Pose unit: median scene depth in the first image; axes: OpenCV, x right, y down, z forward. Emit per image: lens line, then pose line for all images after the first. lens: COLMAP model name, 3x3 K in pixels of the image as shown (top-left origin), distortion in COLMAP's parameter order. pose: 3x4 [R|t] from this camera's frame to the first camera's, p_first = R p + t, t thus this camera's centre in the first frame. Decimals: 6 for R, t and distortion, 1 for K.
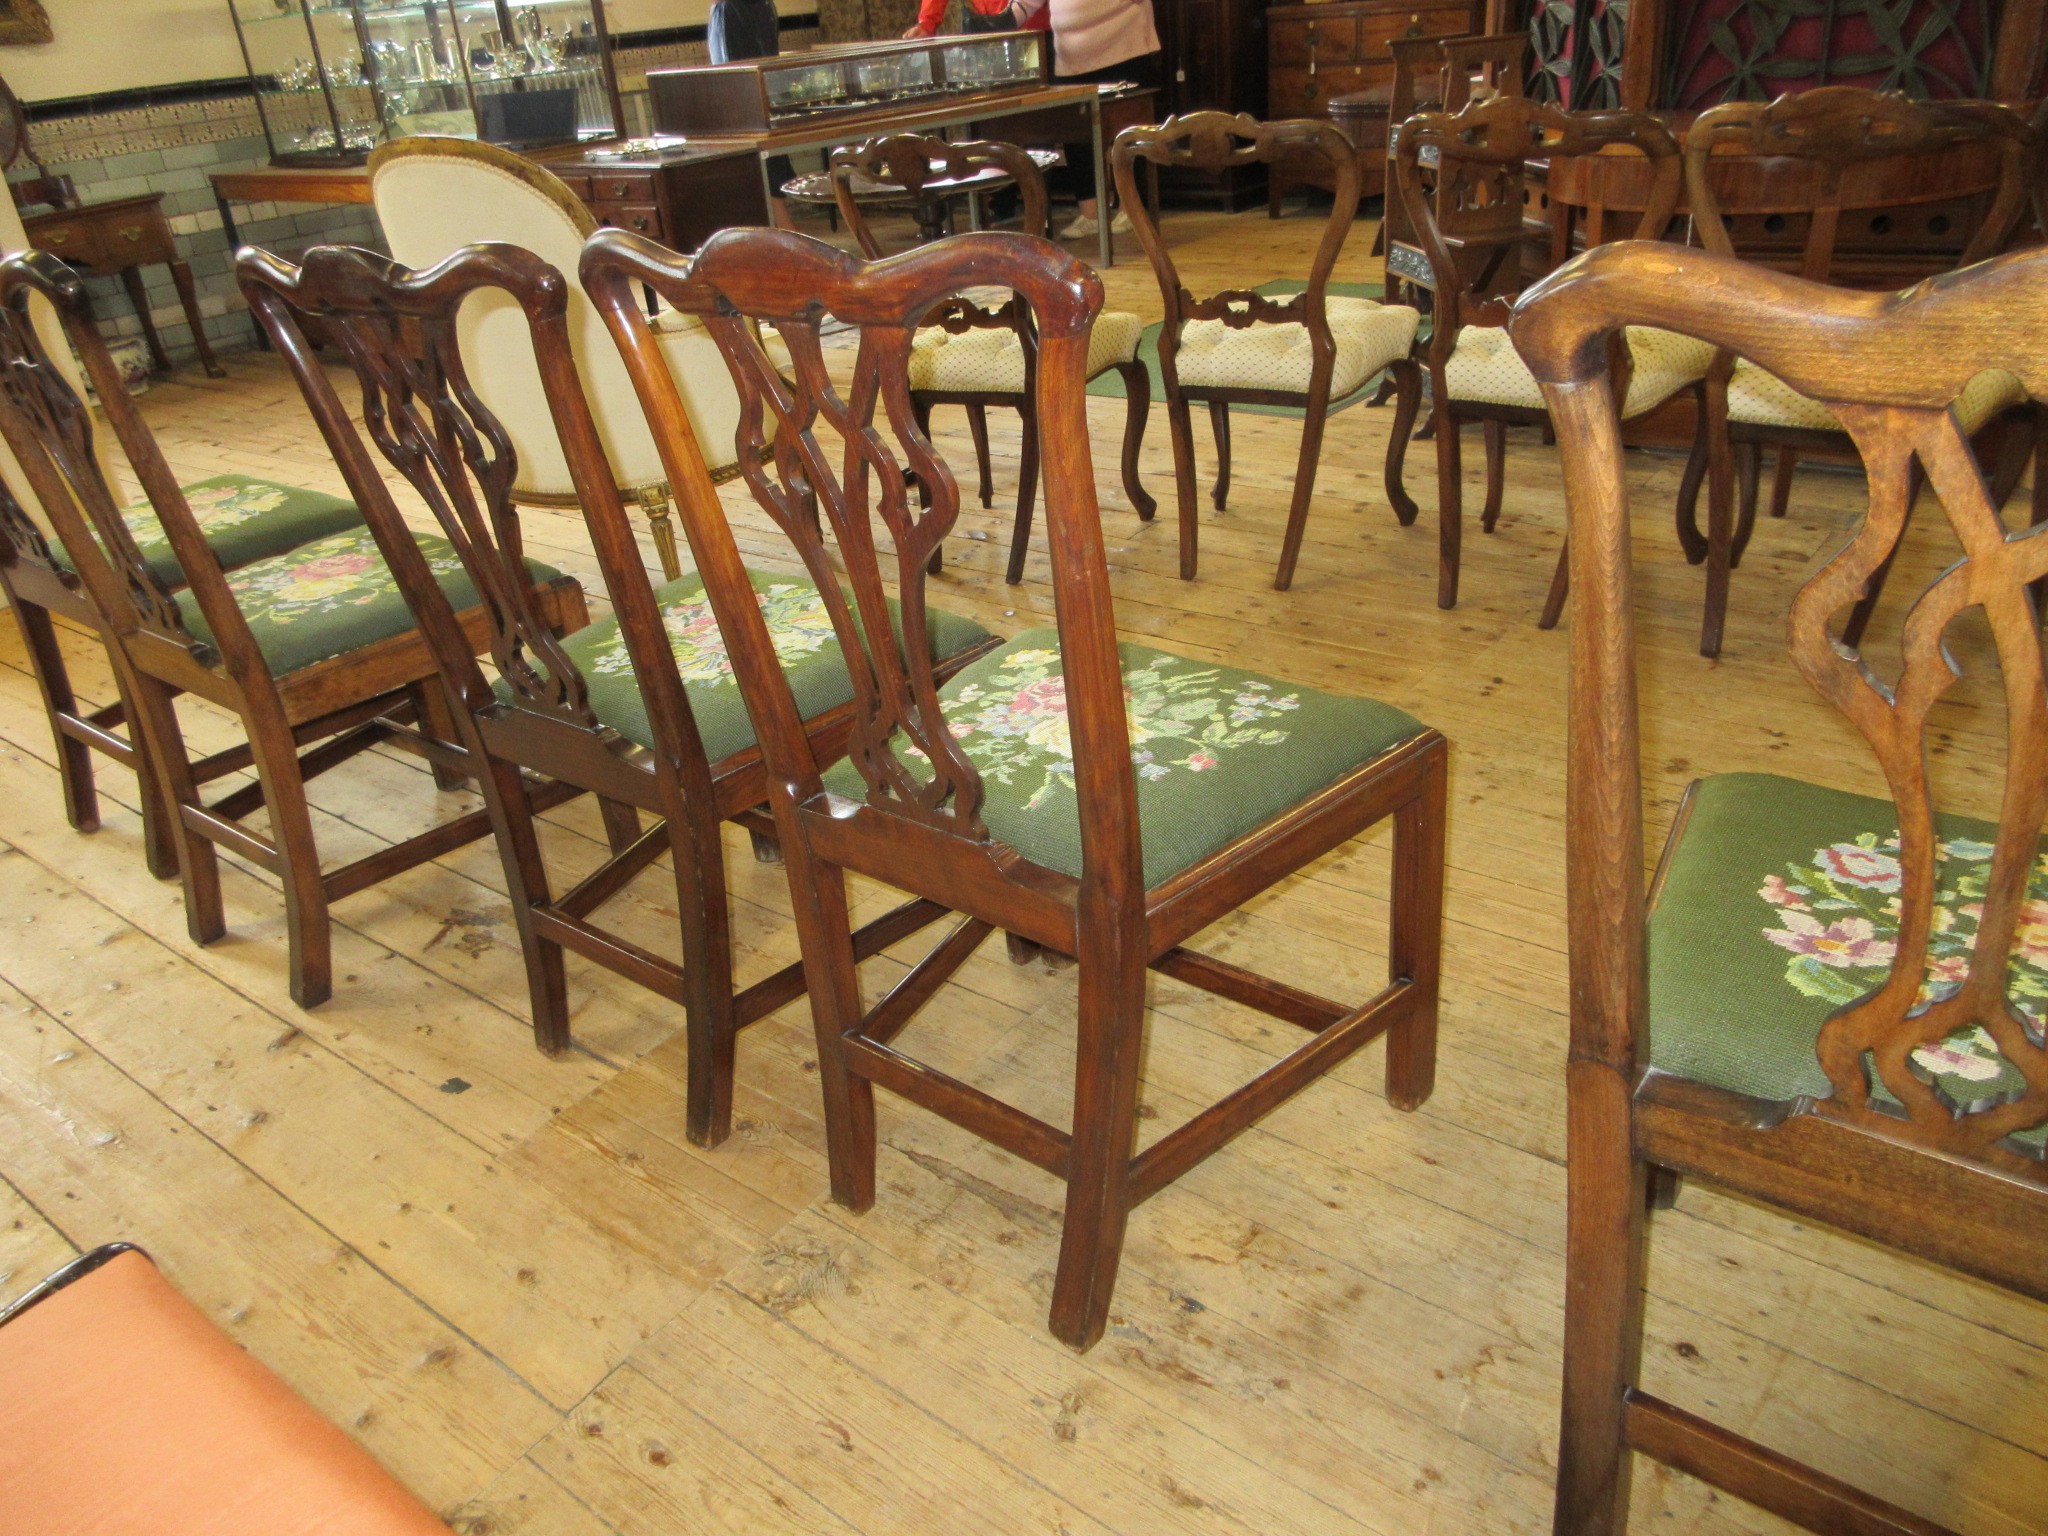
lens RADIAL K [[1510.4, 0, 1024.0], [0, 1510.4, 768.0], [0, 0, 1]] dist [-0.004323, 0.011048]
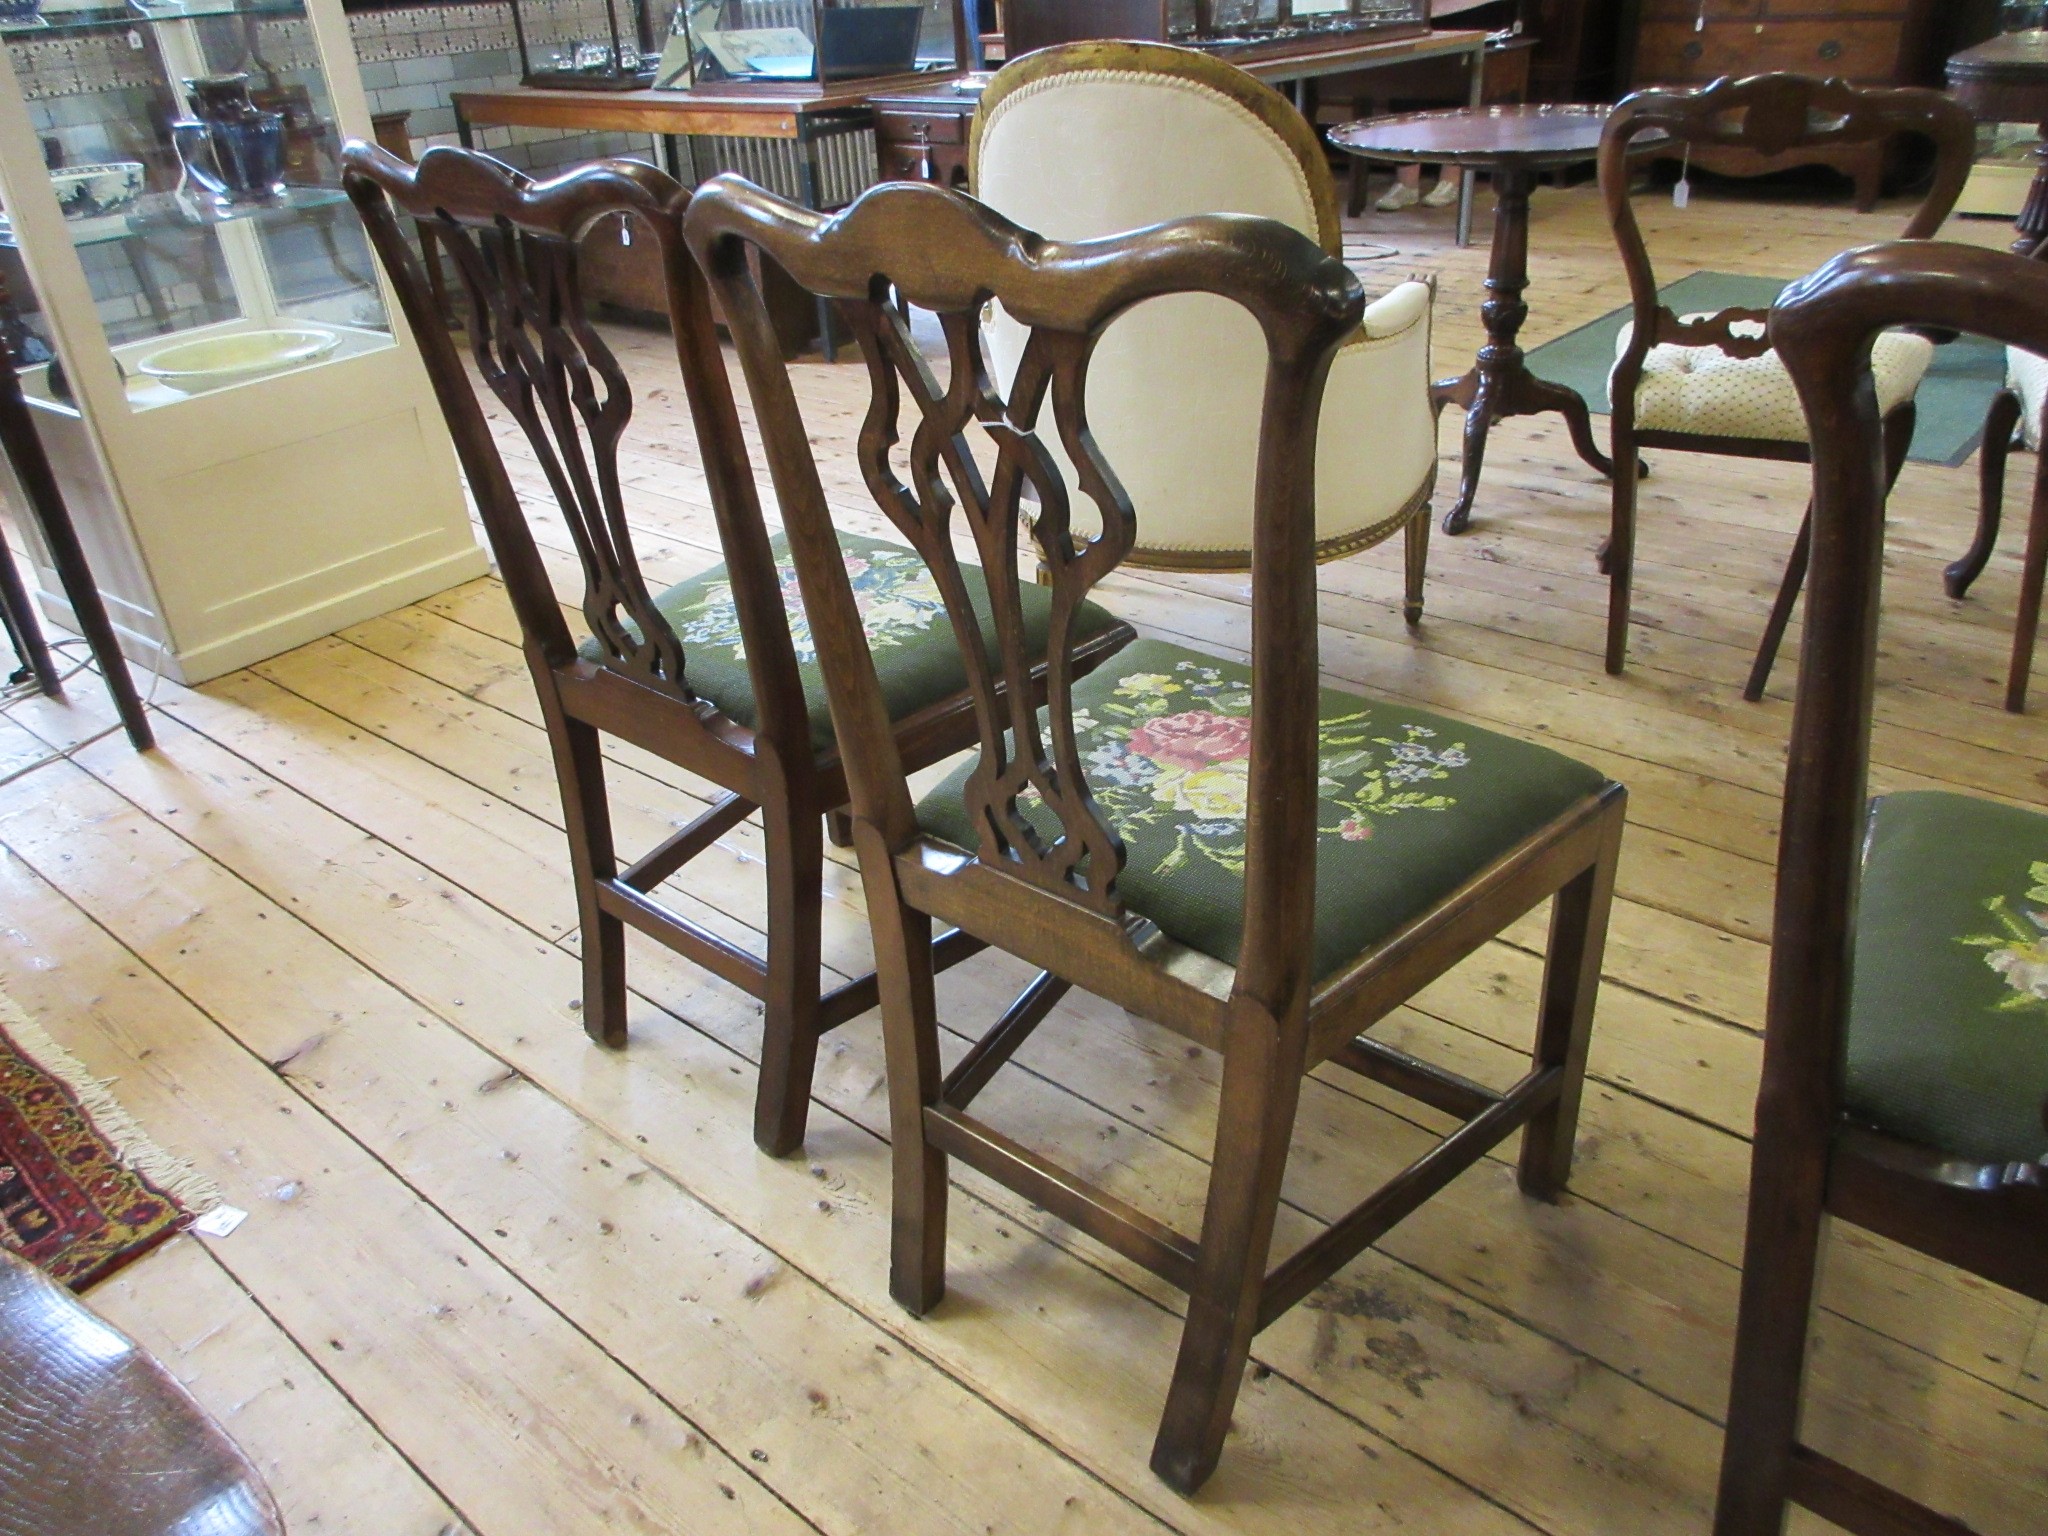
lens RADIAL K [[1494.3, 0, 1024.0], [0, 1494.3, 768.0], [0, 0, 1]] dist [0.004344, -0.001157]
pose [[0.998913, 0.046413, -0.004332, -0.213552], [-0.046271, 0.998525, 0.028397, -0.055063], [0.005643, -0.028165, 0.999587, 0.159235]]
